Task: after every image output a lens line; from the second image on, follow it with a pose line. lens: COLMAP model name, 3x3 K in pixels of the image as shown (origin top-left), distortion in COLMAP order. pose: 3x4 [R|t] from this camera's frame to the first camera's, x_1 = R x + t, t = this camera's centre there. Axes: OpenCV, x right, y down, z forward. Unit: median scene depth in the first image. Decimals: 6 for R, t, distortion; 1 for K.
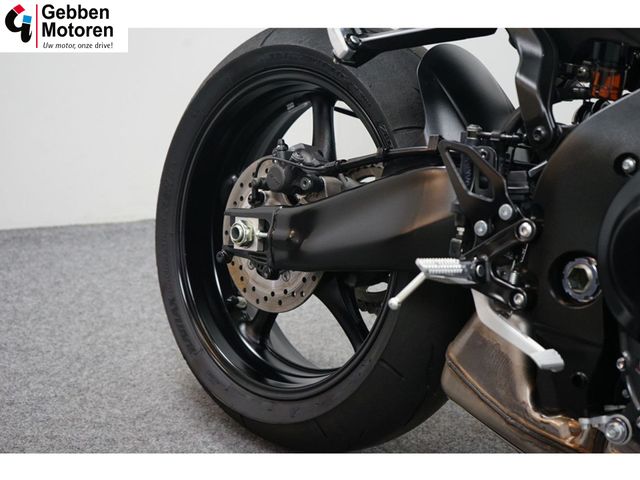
lens RADIAL K [[1129.6, 0, 320.8], [0, 1129.6, 241.2], [0, 0, 1]] dist [-0.097851, 0.000000]
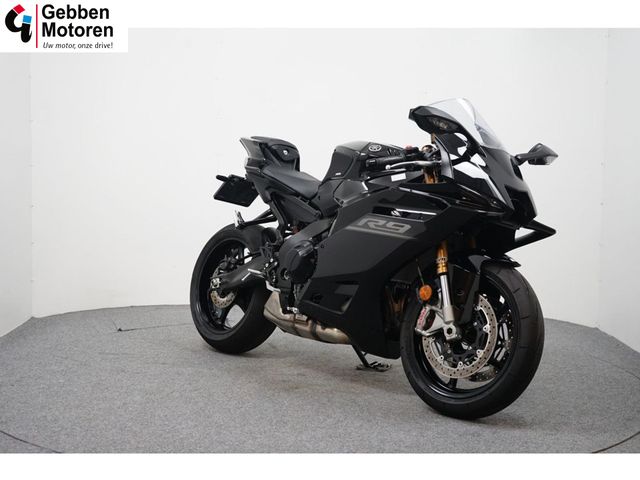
lens RADIAL K [[1026.6, 0, 319.6], [0, 1026.6, 240.0], [0, 0, 1]] dist [-0.042562, 0.000000]
pose [[0.999525, 0.004241, -0.030513, 0.439696], [-0.011418, 0.970937, -0.239062, 0.778026], [0.028612, 0.239297, 0.970525, -2.611792]]
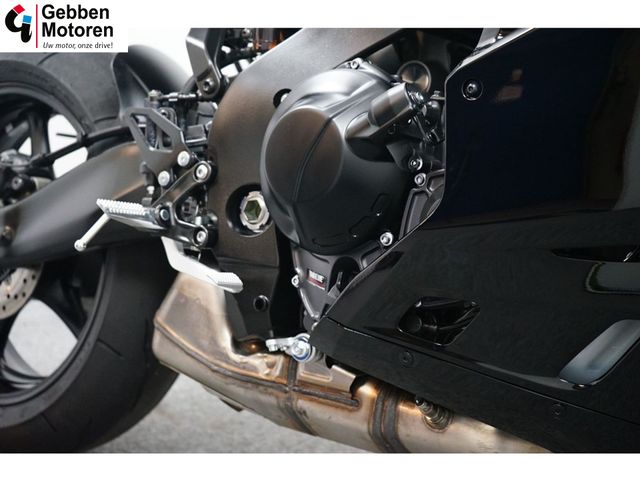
lens RADIAL K [[1088.3, 0, 319.6], [0, 1088.3, 237.2], [0, 0, 1]] dist [0.003658, 0.000000]
pose [[0.981360, -0.070444, 0.178802, 0.095889], [0.091682, 0.989306, -0.113437, 0.170427], [-0.168899, 0.127715, 0.977324, -0.028377]]
